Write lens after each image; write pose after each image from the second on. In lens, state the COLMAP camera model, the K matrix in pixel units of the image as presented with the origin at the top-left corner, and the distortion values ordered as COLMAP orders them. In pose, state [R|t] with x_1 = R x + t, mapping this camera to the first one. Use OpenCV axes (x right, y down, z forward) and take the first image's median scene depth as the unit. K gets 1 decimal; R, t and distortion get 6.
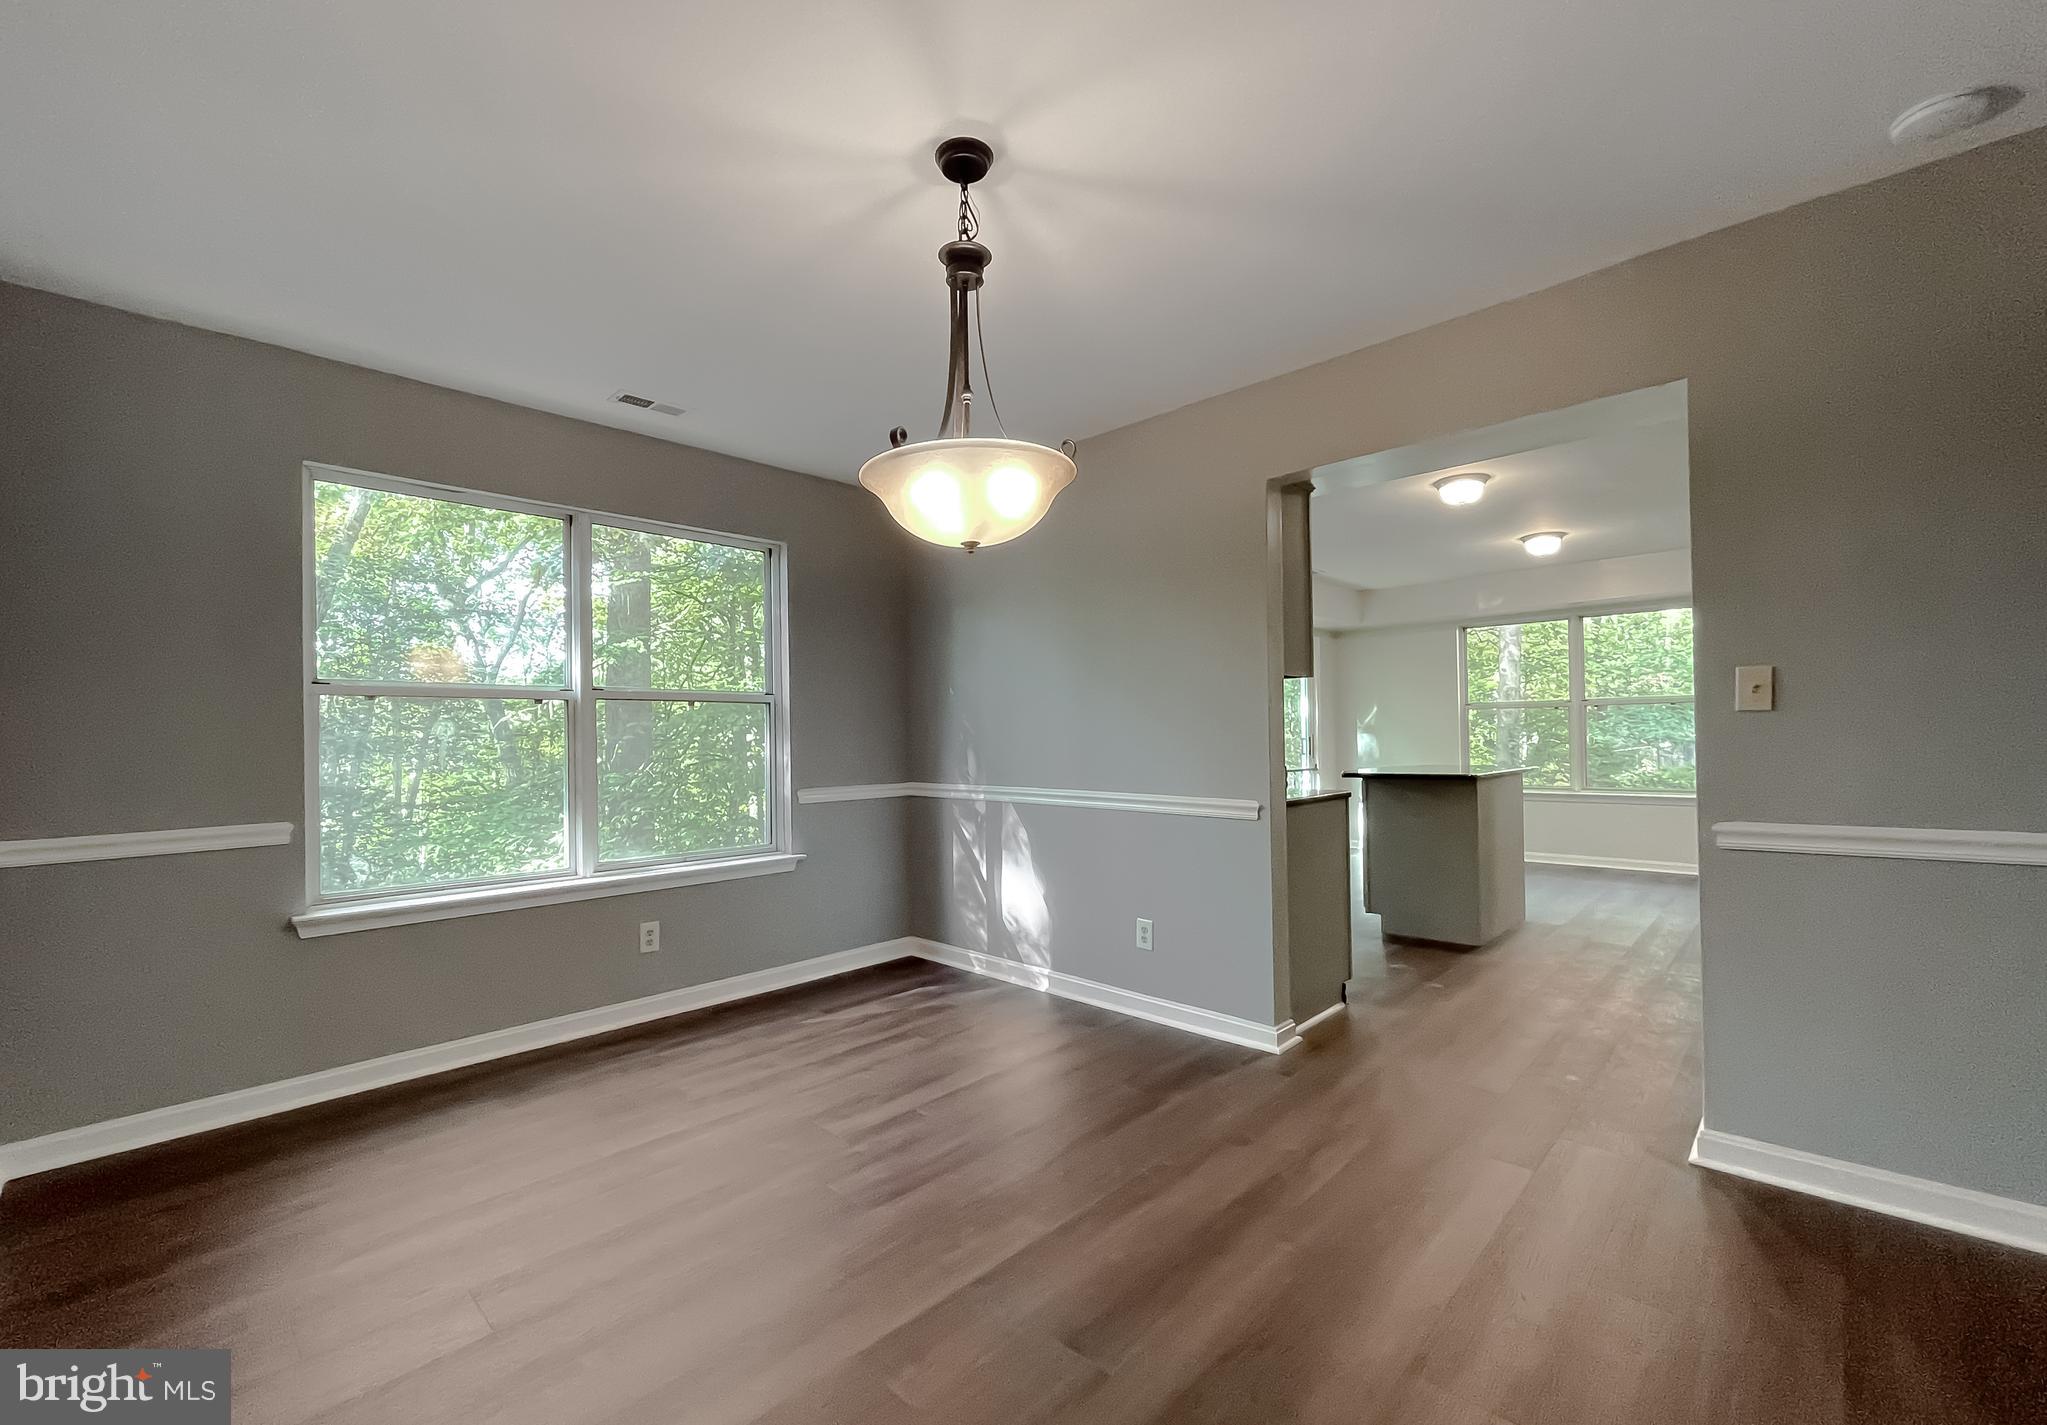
lens RADIAL K [[858.2, 0, 1062.8], [0, 858.2, 732.7], [0, 0, 1]] dist [-0.001657, -0.000108]
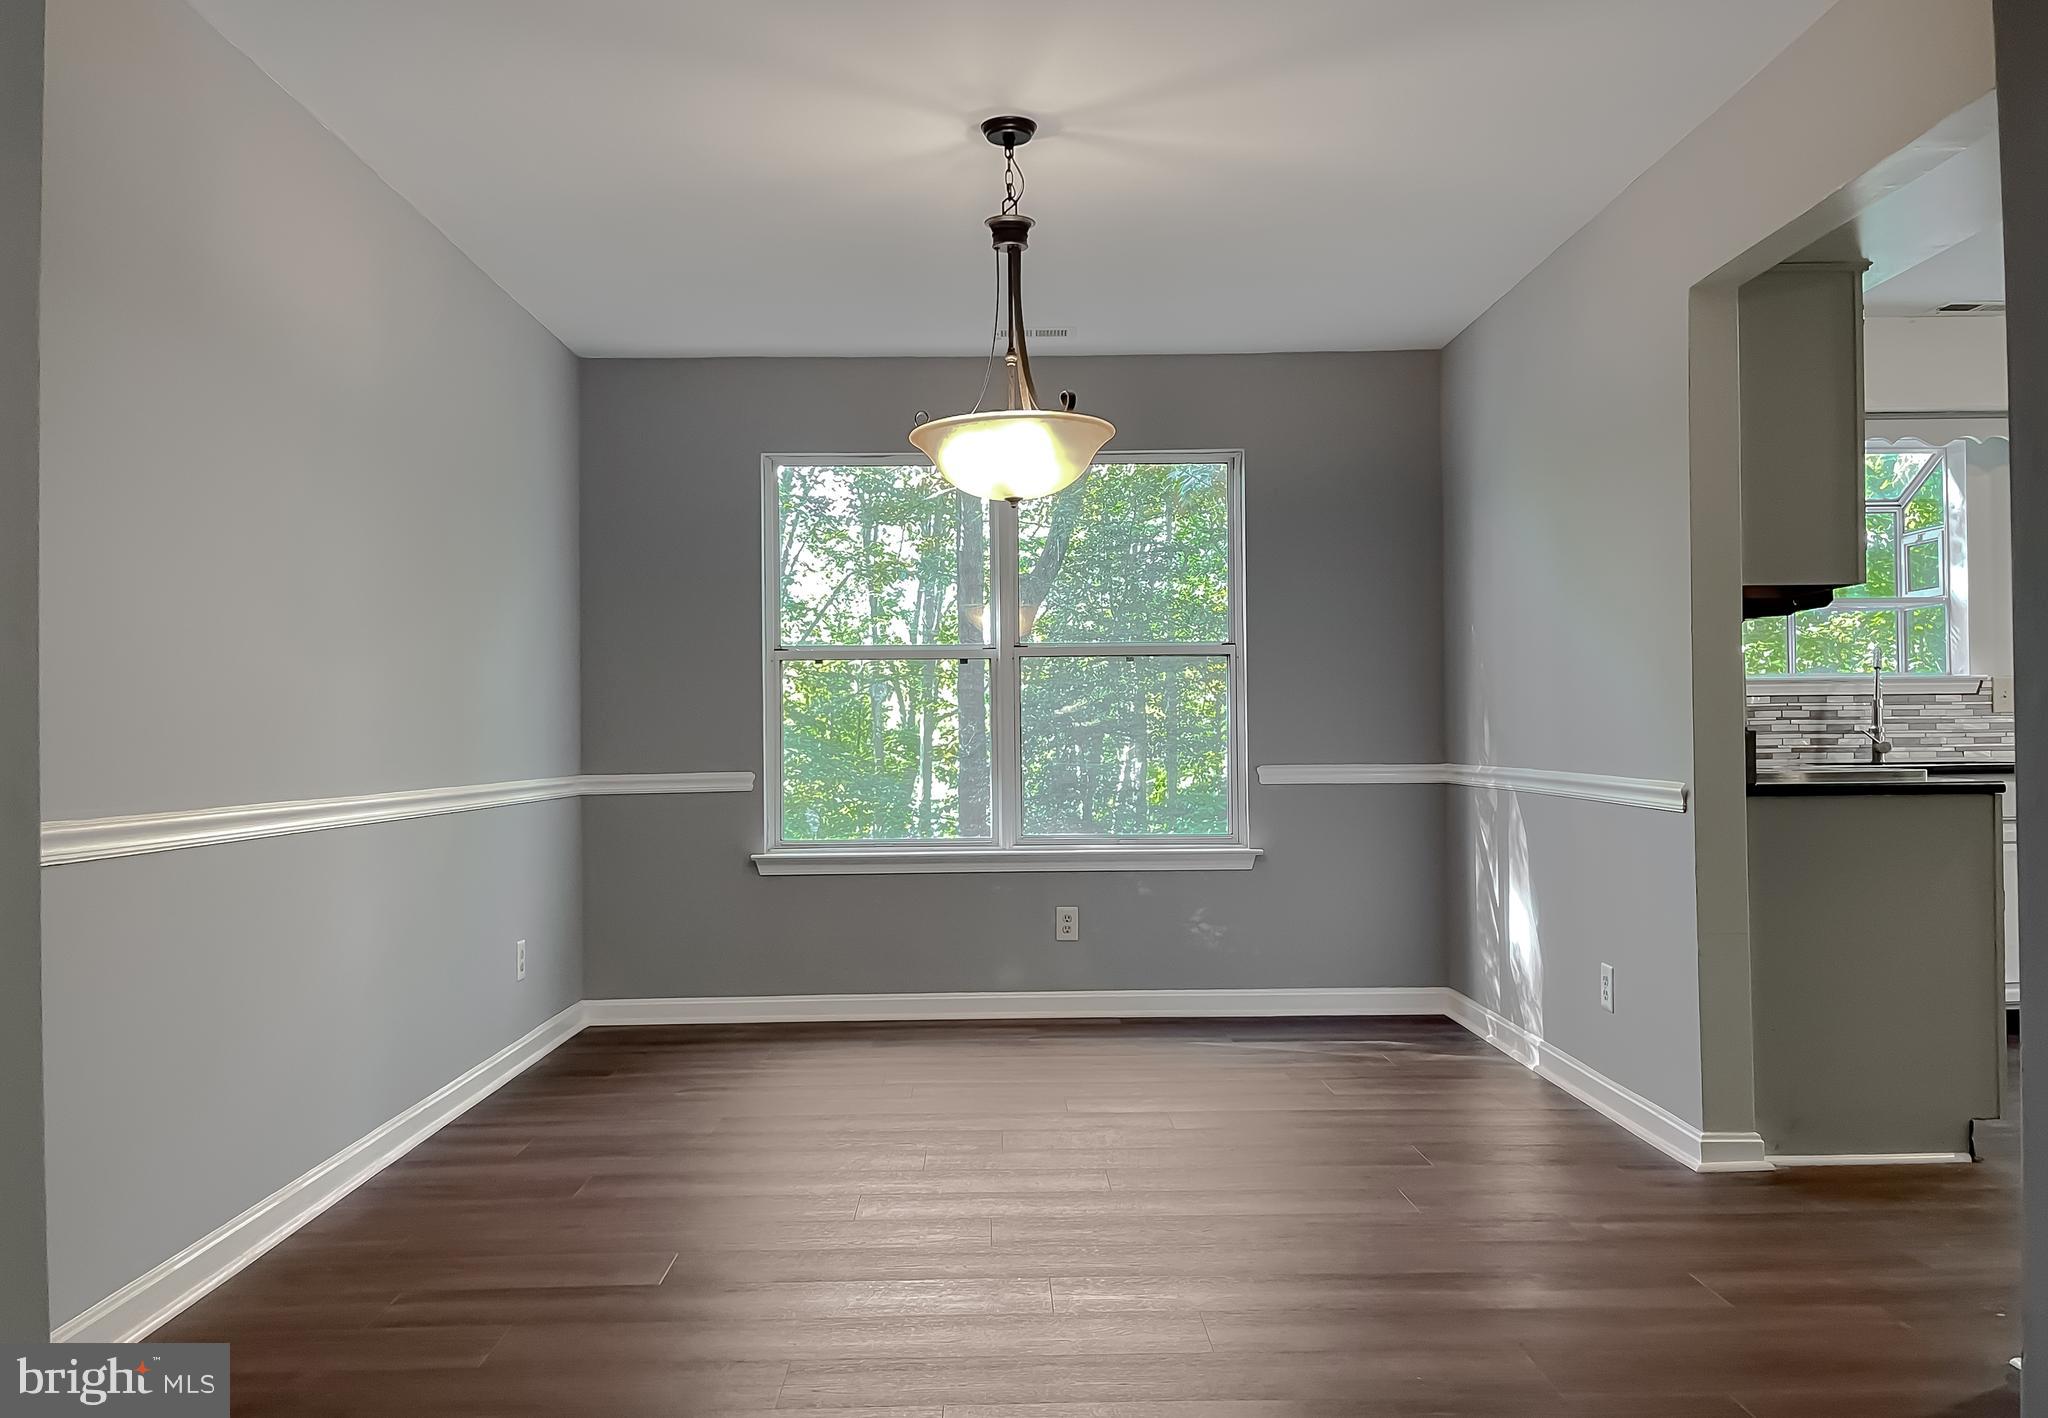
lens RADIAL K [[1557.5, 0, 1024.0], [0, 1557.5, 709.0], [0, 0, 1]] dist [0.134617, -0.141604]
pose [[0.715415, -0.005614, -0.698677, 0.555308], [0.006394, 0.999978, -0.001488, 0.017327], [0.698671, -0.003403, 0.715435, -0.165588]]
